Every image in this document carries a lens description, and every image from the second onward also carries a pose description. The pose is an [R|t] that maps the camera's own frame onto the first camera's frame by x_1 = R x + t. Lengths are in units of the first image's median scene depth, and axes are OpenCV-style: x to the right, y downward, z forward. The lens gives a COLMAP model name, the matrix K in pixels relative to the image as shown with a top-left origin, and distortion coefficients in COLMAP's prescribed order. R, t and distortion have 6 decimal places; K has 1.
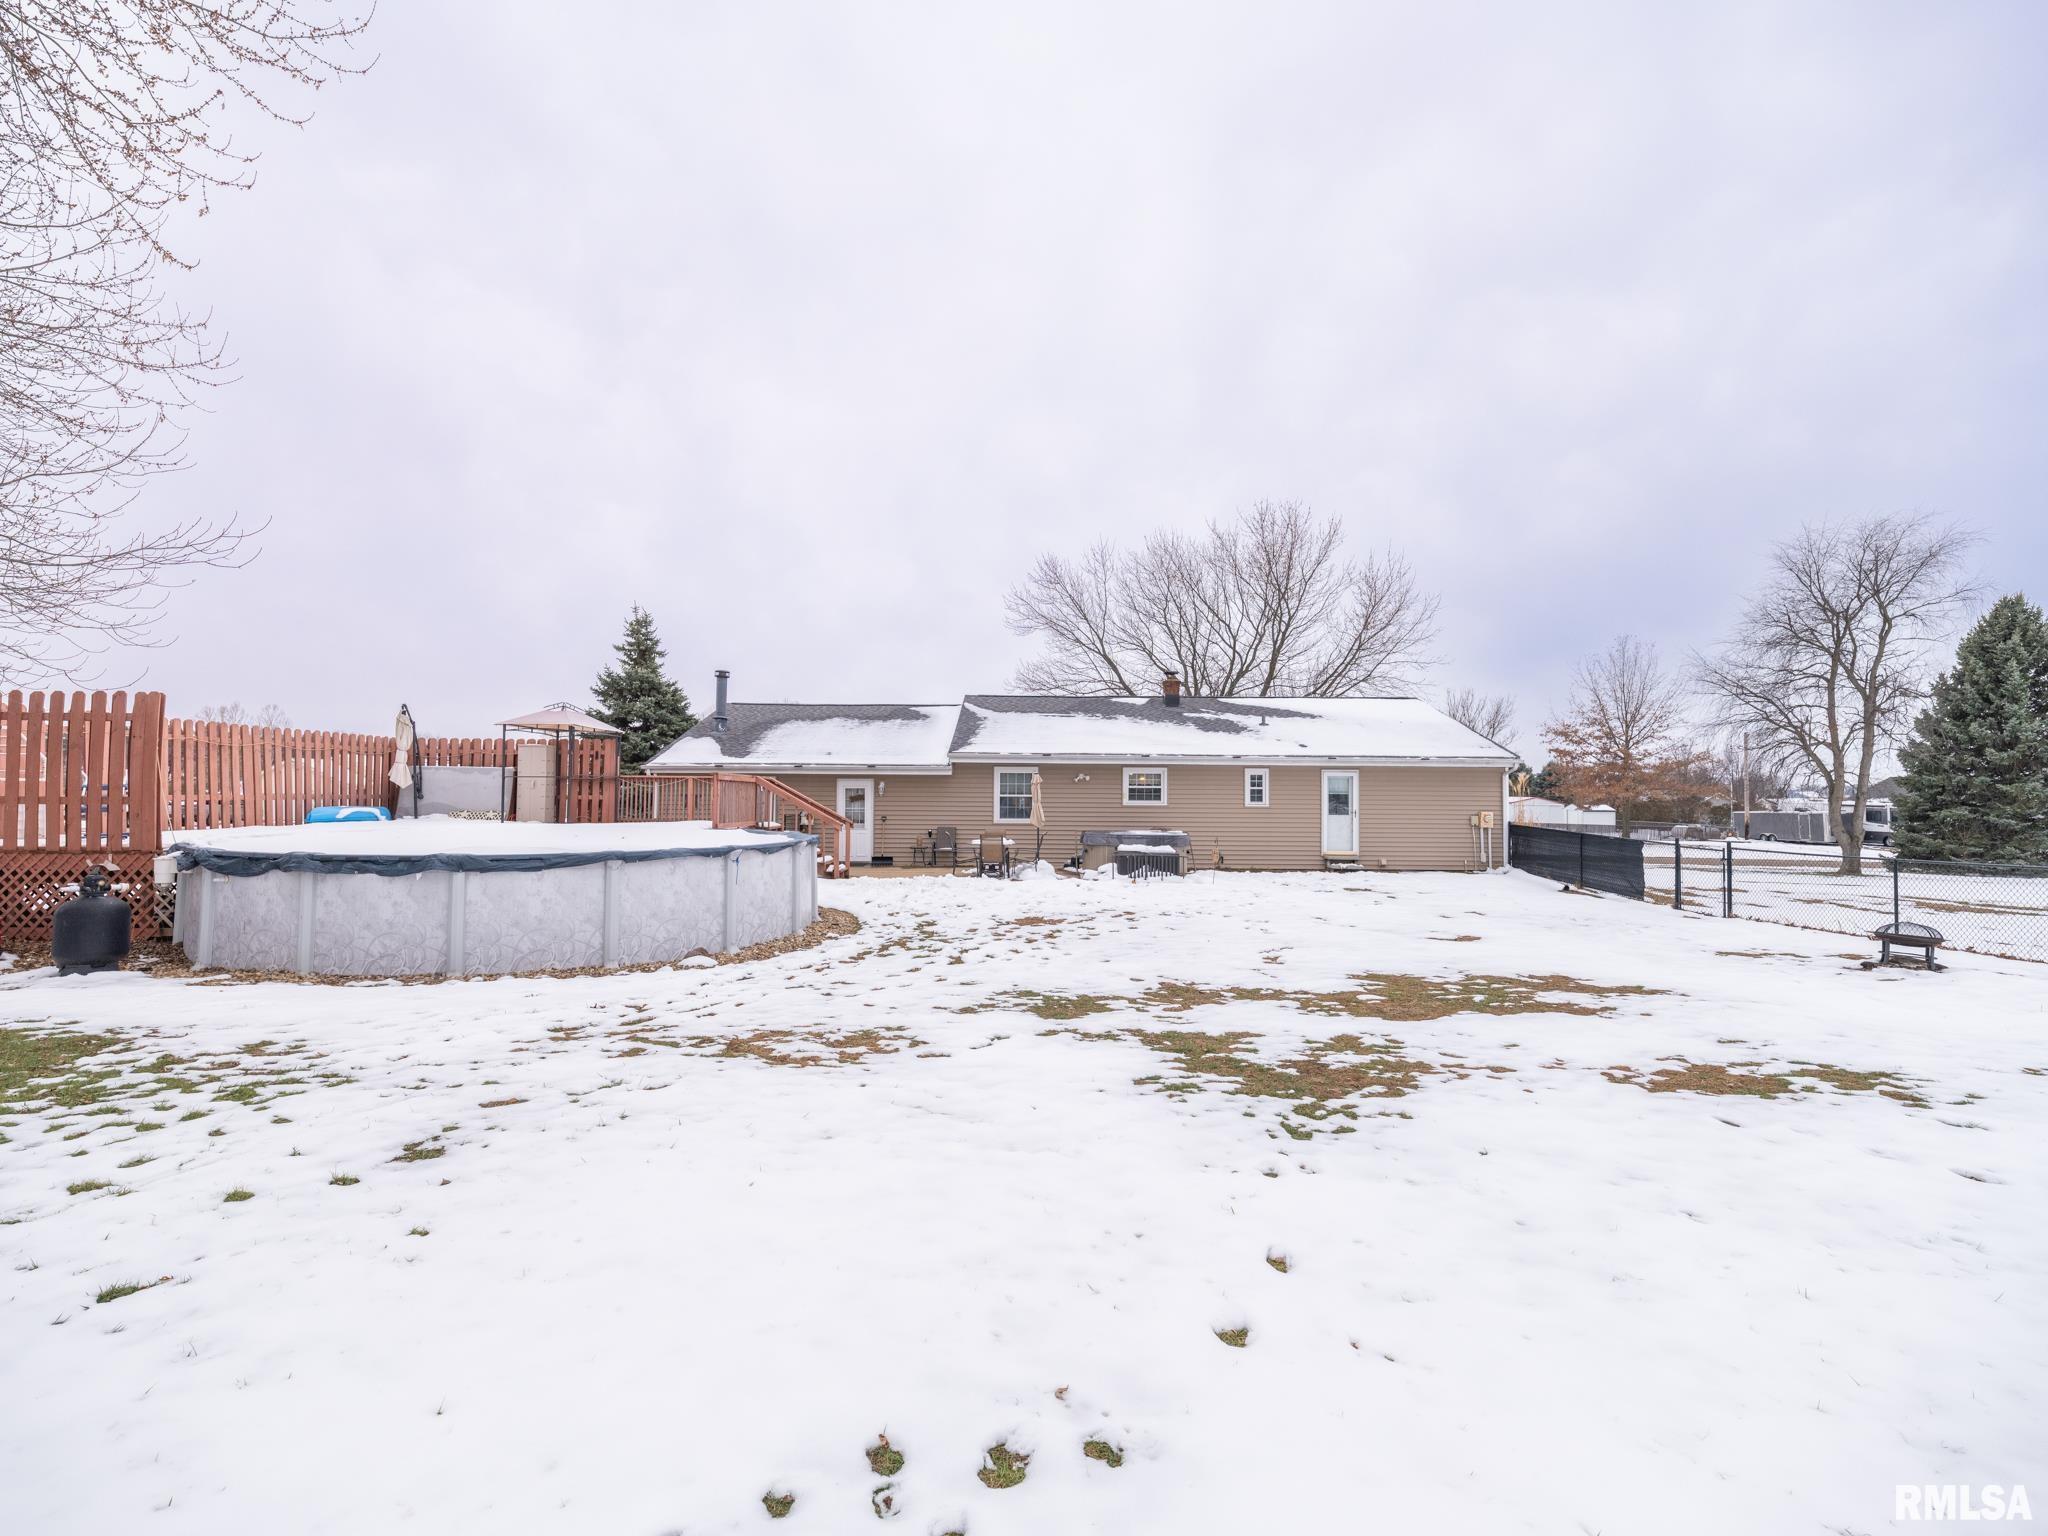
lens RADIAL K [[937.0, 0, 1036.4], [0, 937.0, 823.8], [0, 0, 1]] dist [0.000030, 0.003701]
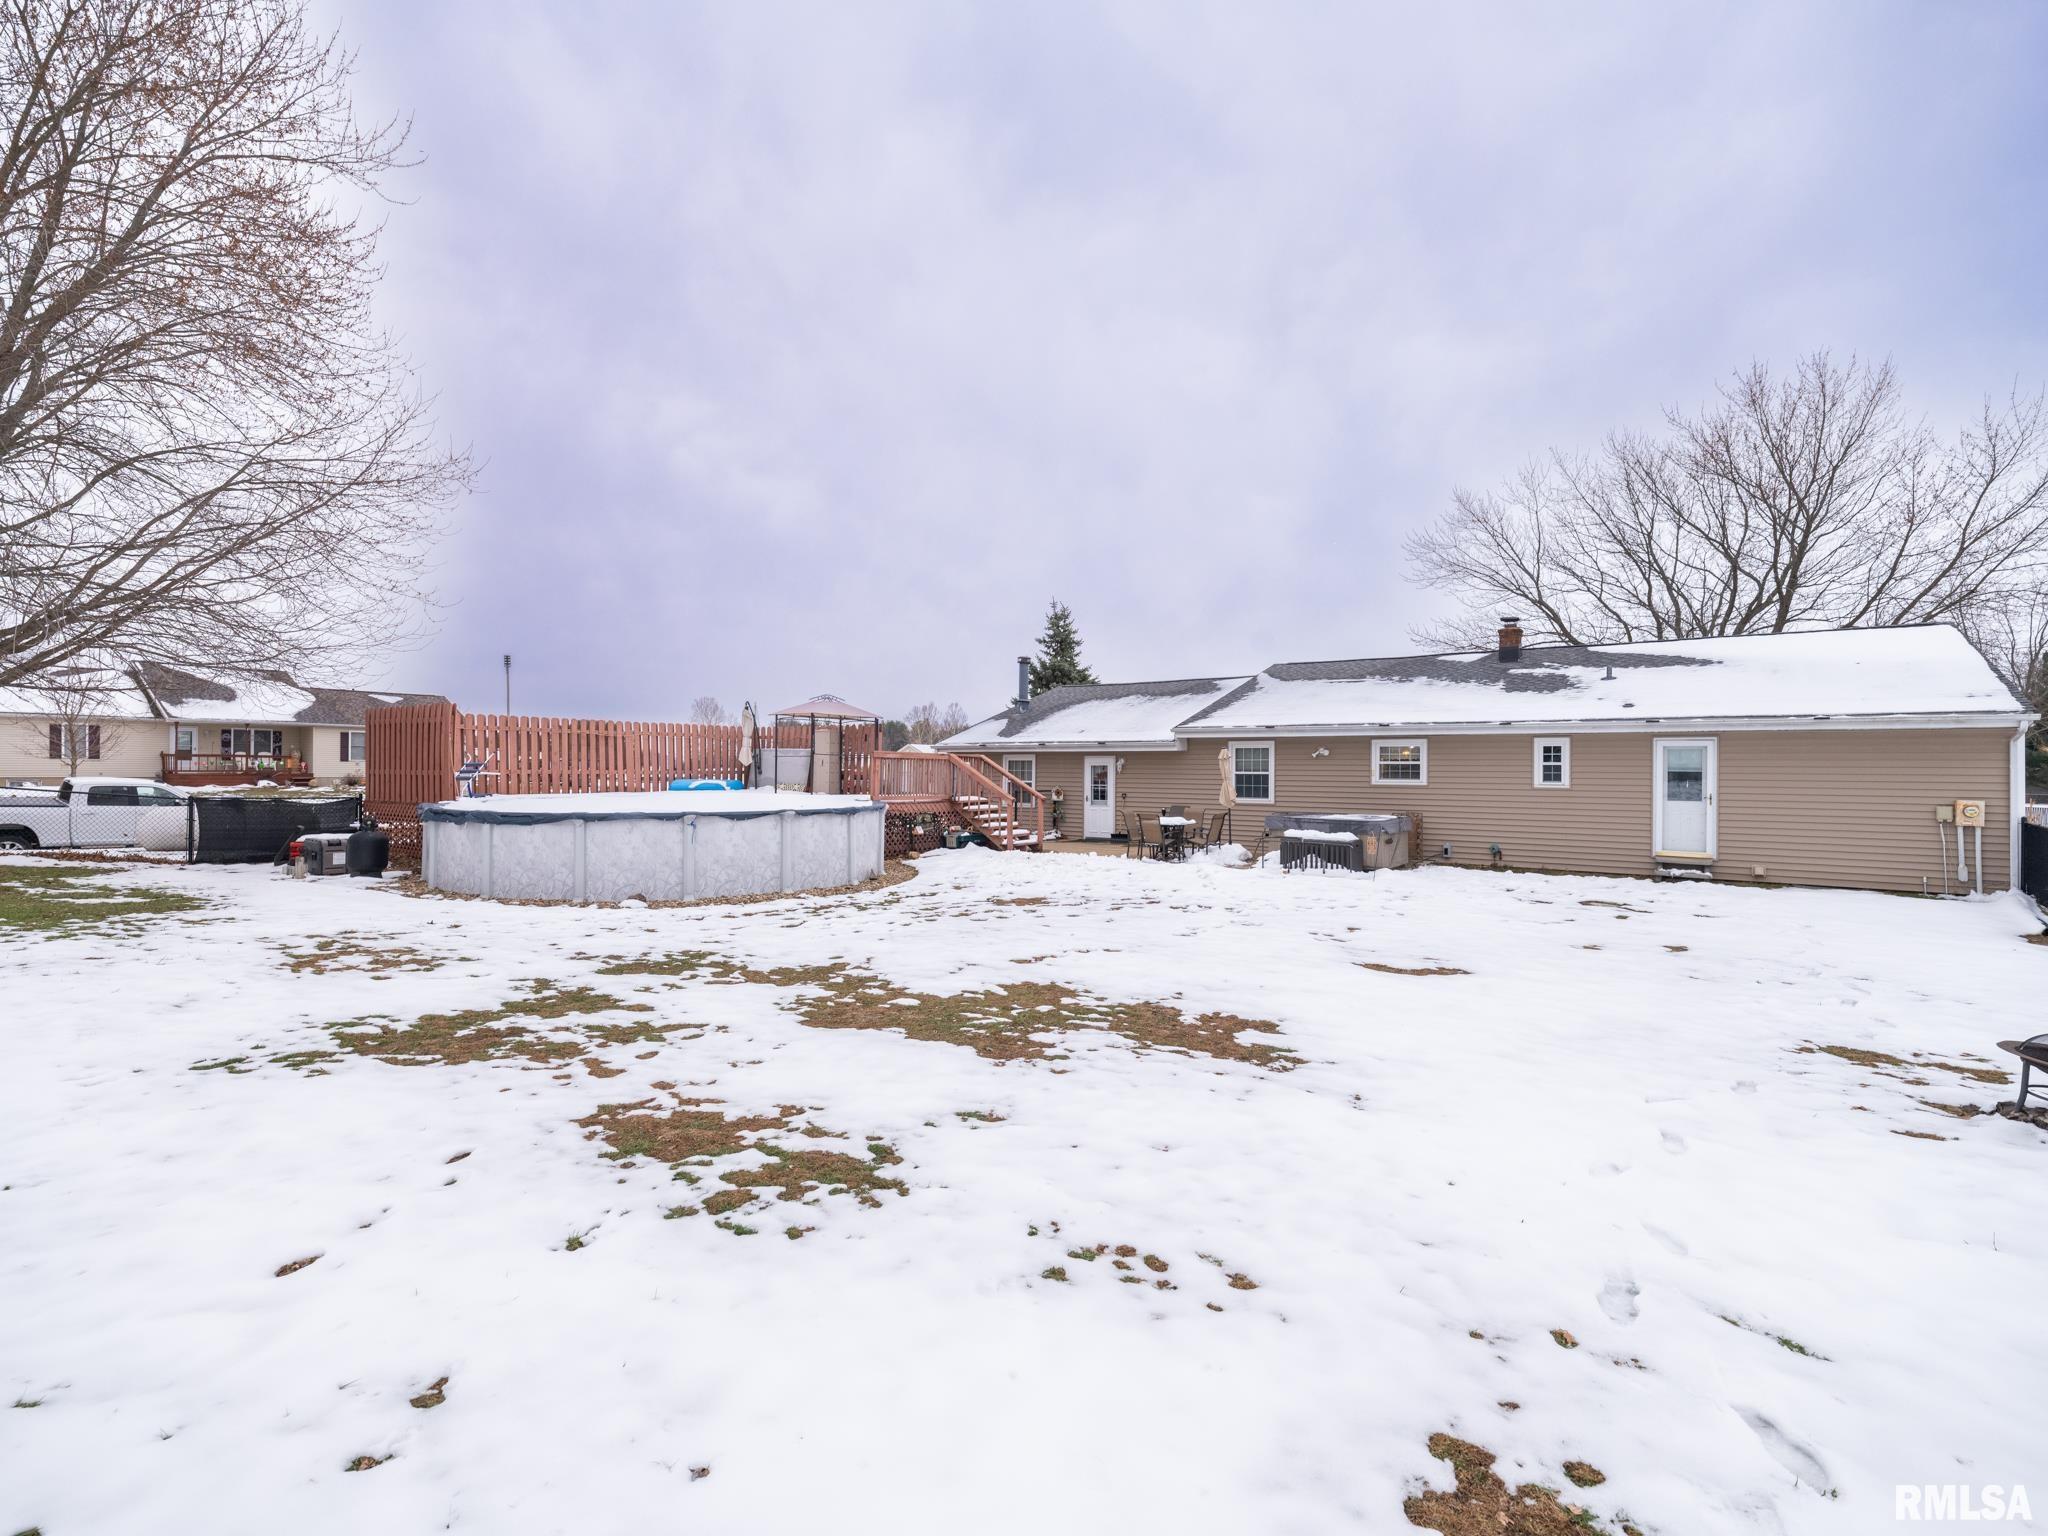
lens RADIAL K [[937.0, 0, 1040.7], [0, 937.0, 843.9], [0, 0, 1]] dist [0.000030, 0.003701]
pose [[0.810526, 0.046228, -0.583876, 0.346929], [-0.021065, 0.998536, 0.049817, -0.002120], [0.585324, -0.028079, 0.810313, 0.136270]]
